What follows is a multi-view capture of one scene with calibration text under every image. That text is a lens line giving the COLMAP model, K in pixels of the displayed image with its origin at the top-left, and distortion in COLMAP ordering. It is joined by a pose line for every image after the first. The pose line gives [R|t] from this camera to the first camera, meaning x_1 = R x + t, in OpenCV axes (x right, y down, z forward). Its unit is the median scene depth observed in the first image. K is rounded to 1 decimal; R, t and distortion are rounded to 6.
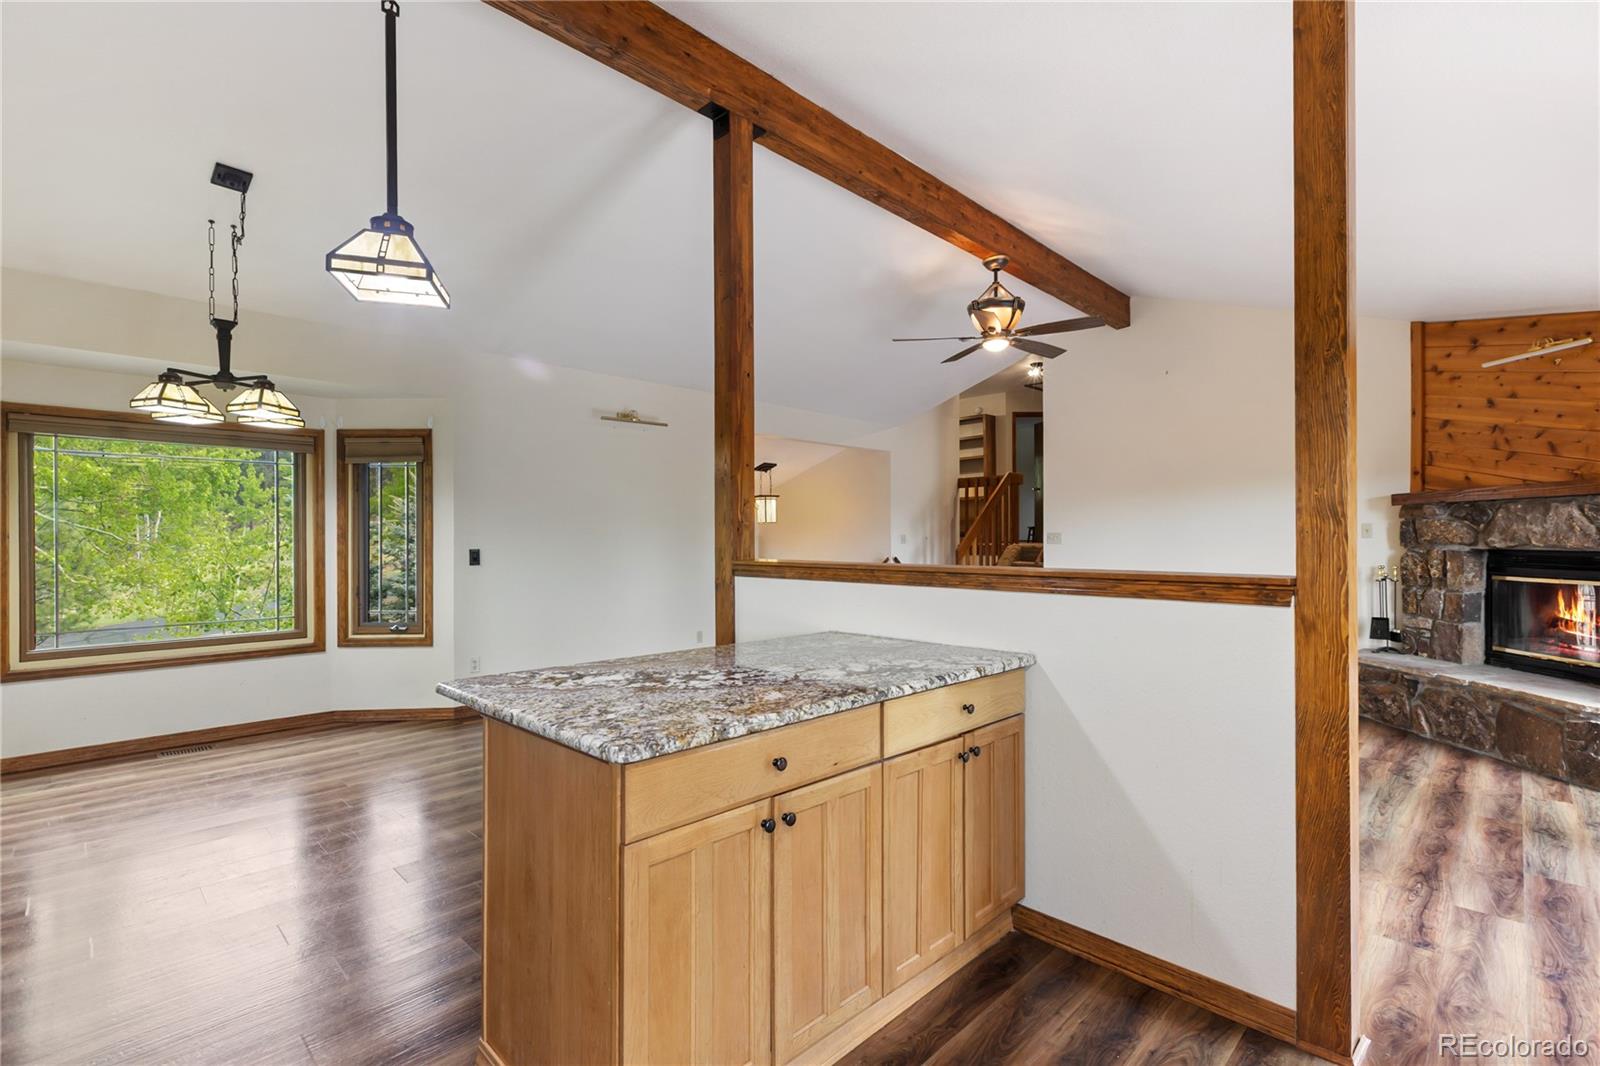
lens RADIAL K [[726.2, 0, 802.4], [0, 726.2, 541.2], [0, 0, 1]] dist [-0.000024, -0.000111]
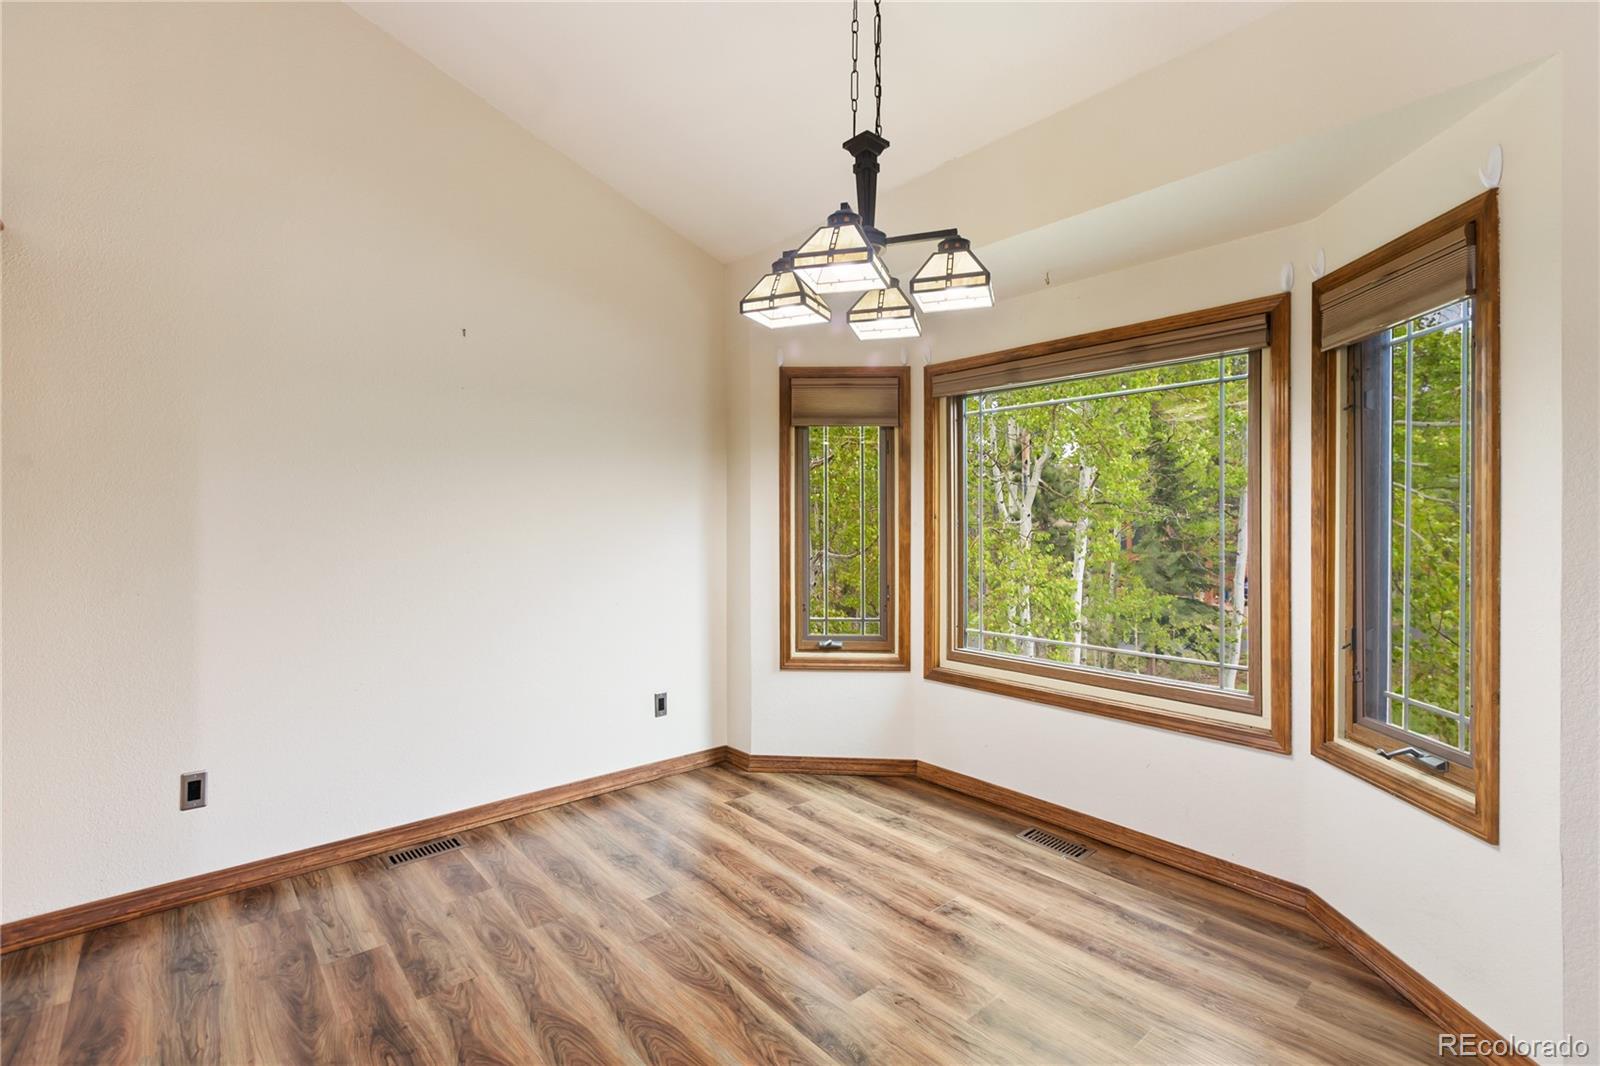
lens RADIAL K [[724.5, 0, 803.7], [0, 724.5, 519.8], [0, 0, 1]] dist [0.003646, 0.000226]
pose [[-0.077484, 0.000175, -0.996994, -0.165402], [-0.006018, 0.999982, 0.000643, -0.001441], [0.996975, 0.006050, -0.077481, 0.755204]]
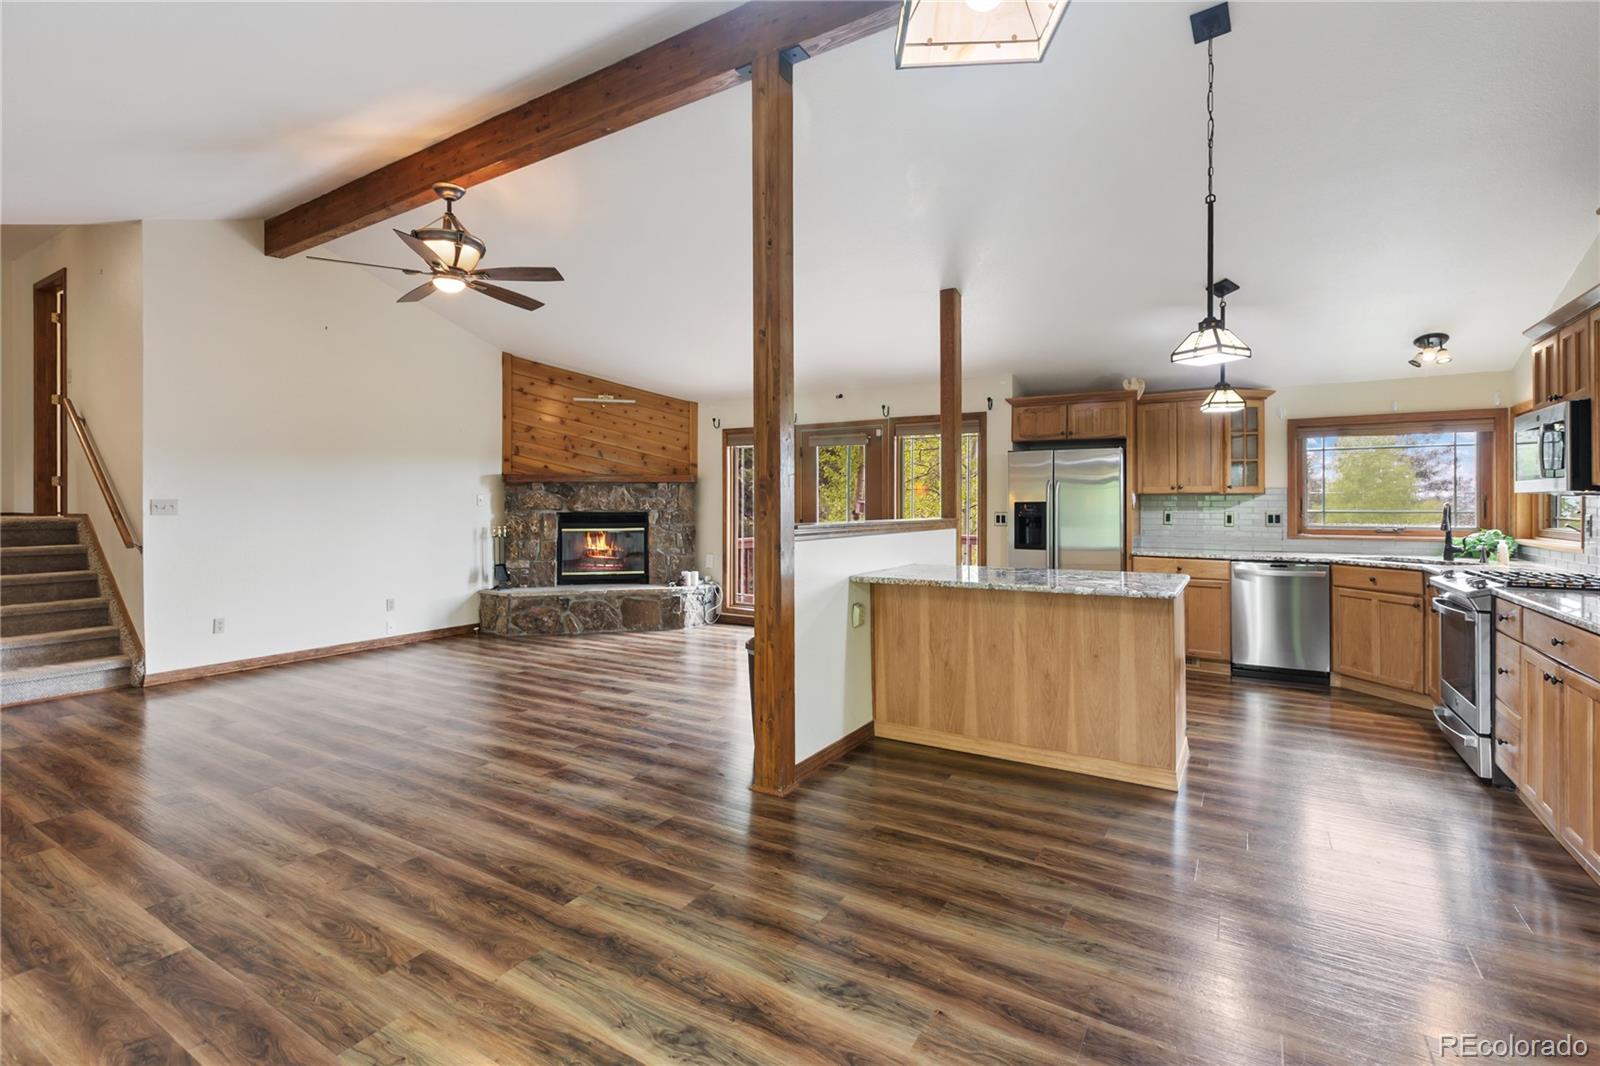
lens RADIAL K [[730.6, 0, 804.2], [0, 730.6, 504.2], [0, 0, 1]] dist [0.002327, -0.000618]
pose [[-0.223417, 0.003945, 0.974715, -0.740544], [0.007706, 0.999968, -0.002281, 0.000702], [-0.974693, 0.007002, -0.223440, 0.834103]]
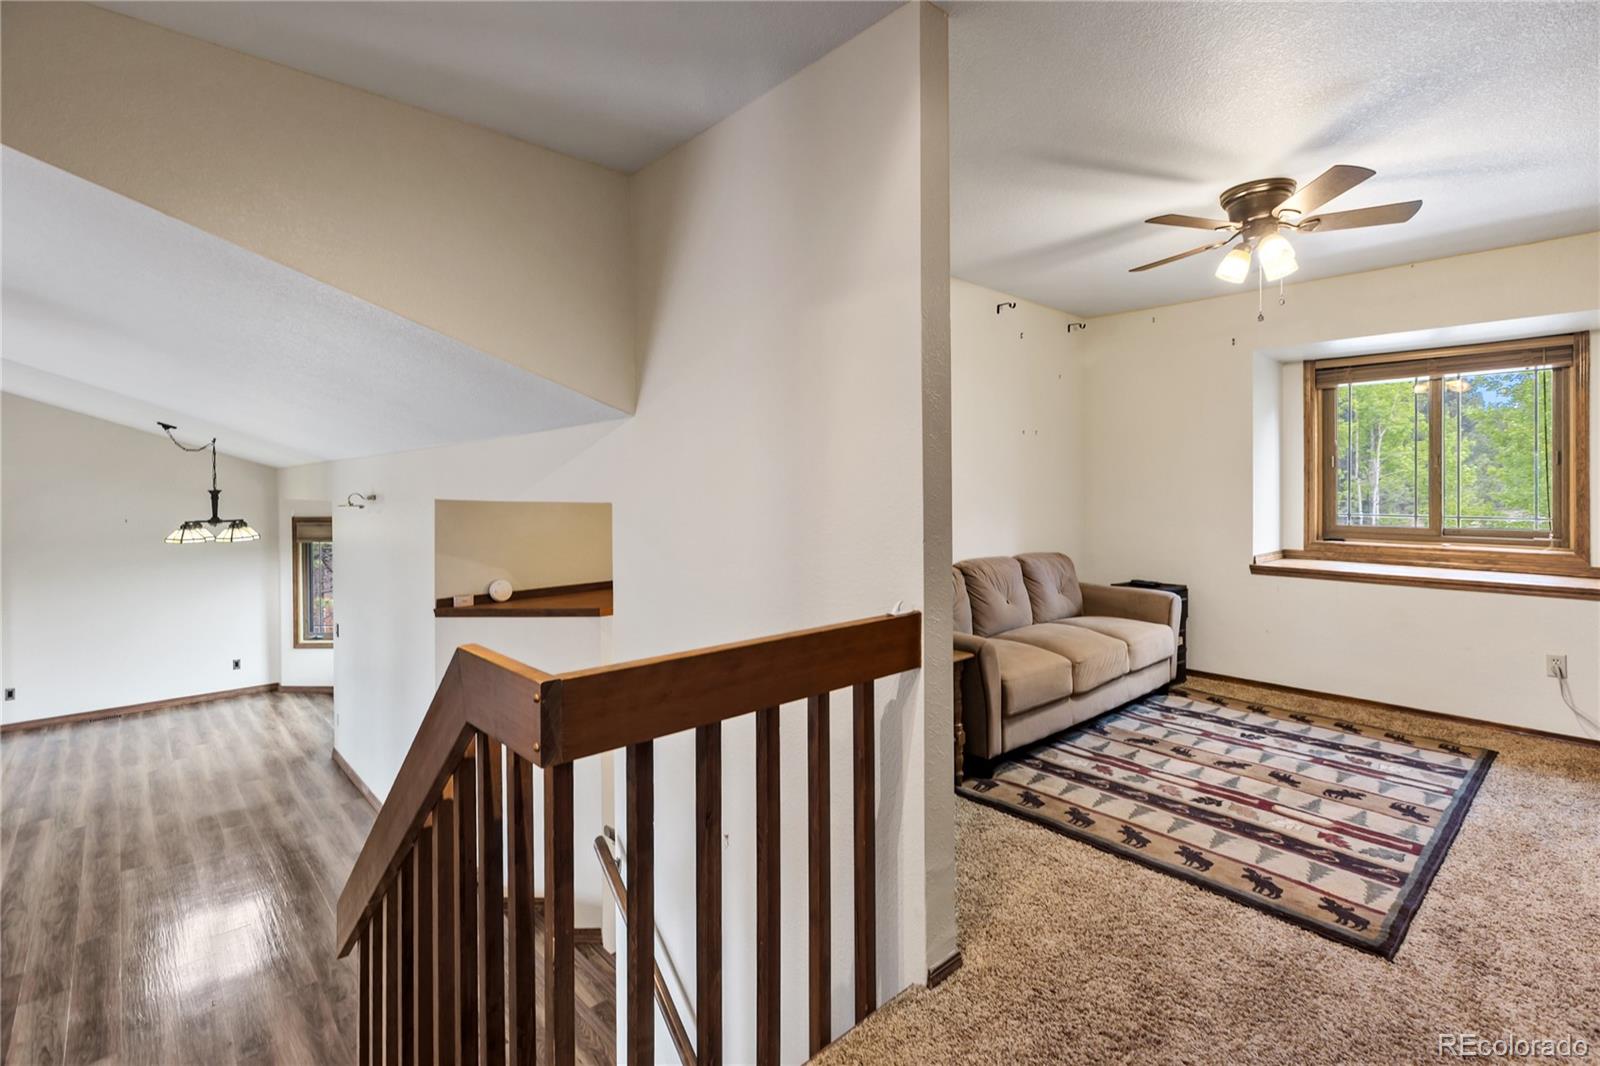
lens RADIAL K [[734.6, 0, 804.5], [0, 734.6, 487.8], [0, 0, 1]] dist [0.015857, -0.007341]
pose [[-0.045665, 0.004921, -0.998945, 0.807470], [0.000536, 0.999988, 0.004901, -0.240599], [0.998957, -0.000312, -0.045667, 1.994178]]
